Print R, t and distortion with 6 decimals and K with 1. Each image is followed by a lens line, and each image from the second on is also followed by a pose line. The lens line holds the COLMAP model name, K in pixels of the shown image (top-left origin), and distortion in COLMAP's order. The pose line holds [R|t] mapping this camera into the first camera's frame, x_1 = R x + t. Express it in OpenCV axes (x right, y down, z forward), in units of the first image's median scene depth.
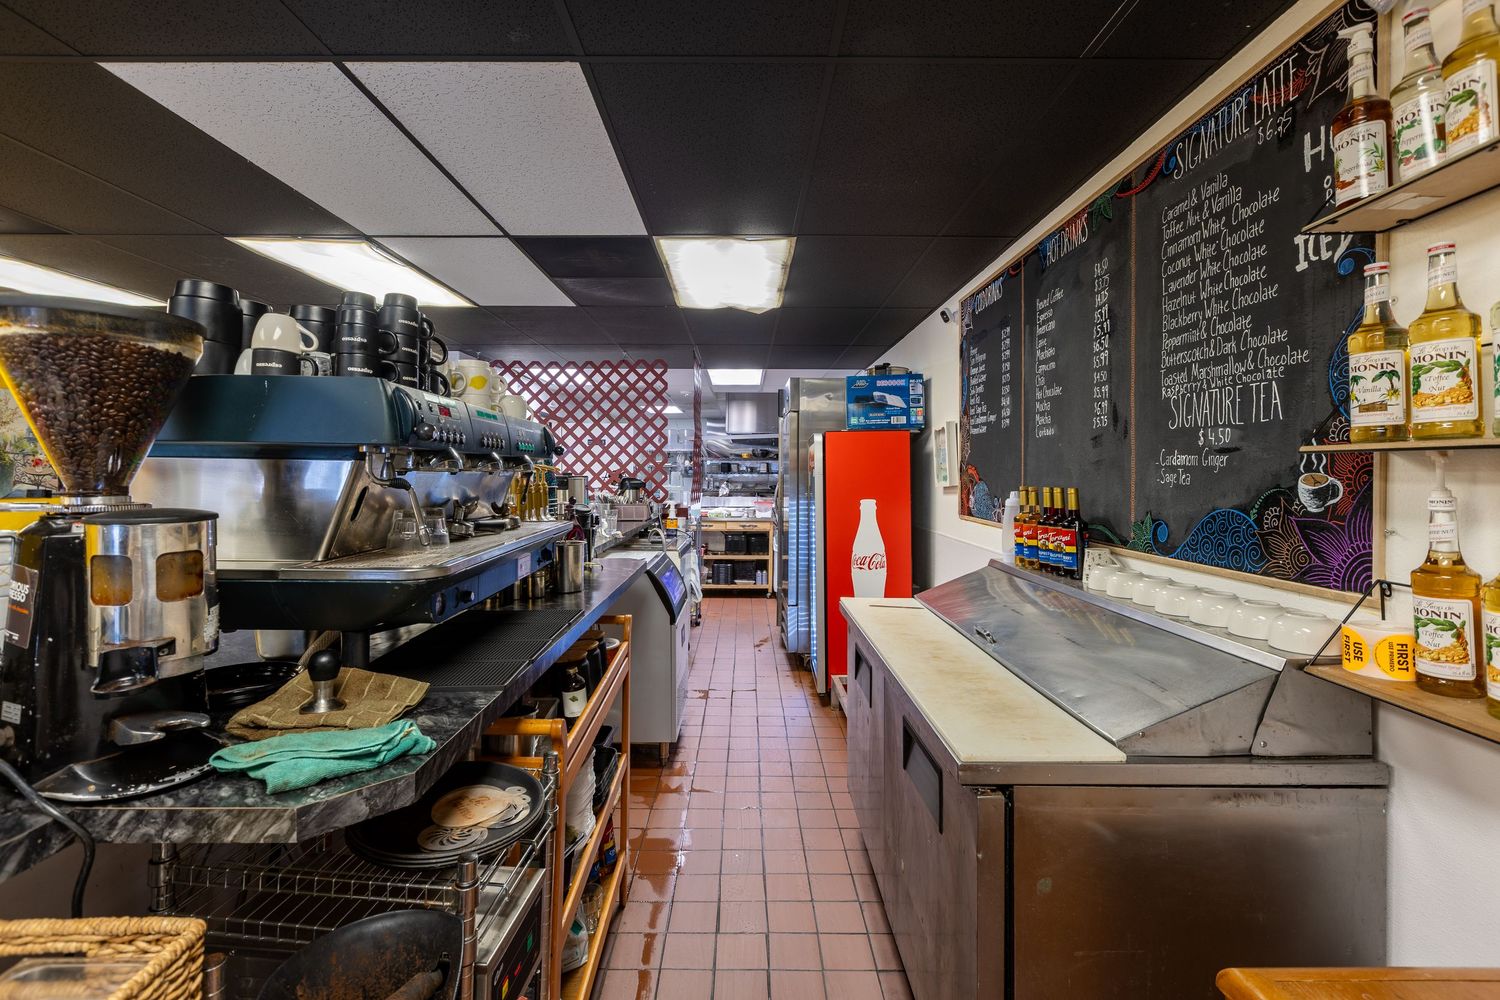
lens RADIAL K [[697.0, 0, 758.9], [0, 697.0, 476.8], [0, 0, 1]] dist [0.007468, -0.003052]
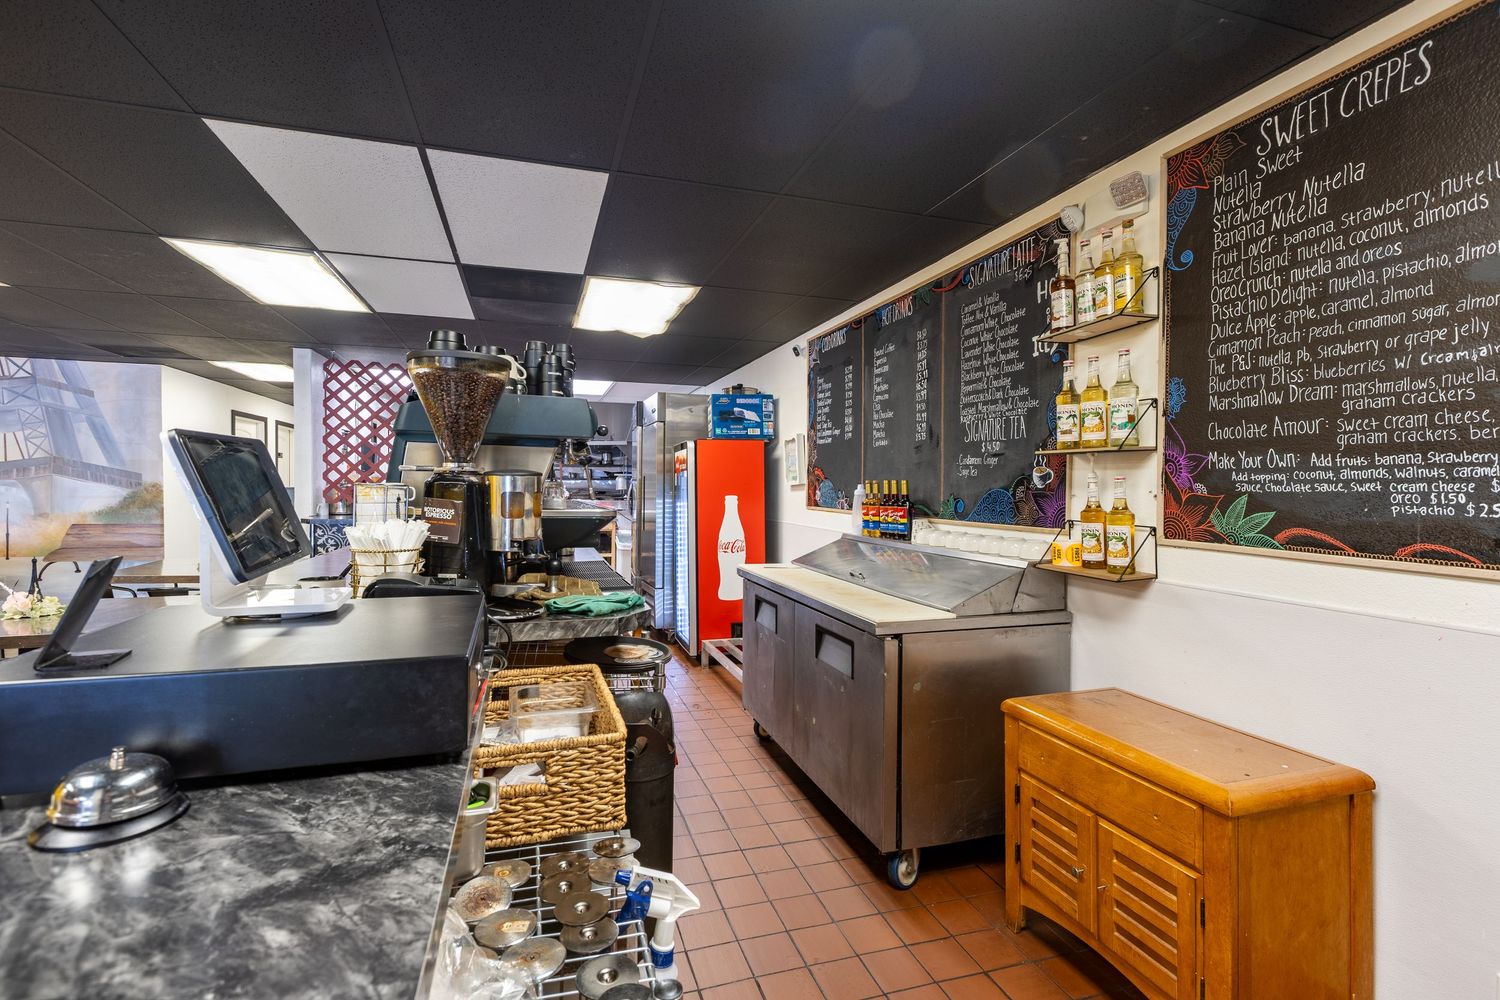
lens RADIAL K [[697.0, 0, 760.2], [0, 697.0, 496.7], [0, 0, 1]] dist [0.007468, -0.003052]
pose [[0.955226, -0.000140, 0.295876, -0.344377], [-0.003906, 0.999907, 0.013084, 0.039313], [-0.295850, -0.013654, 0.955137, -0.407350]]
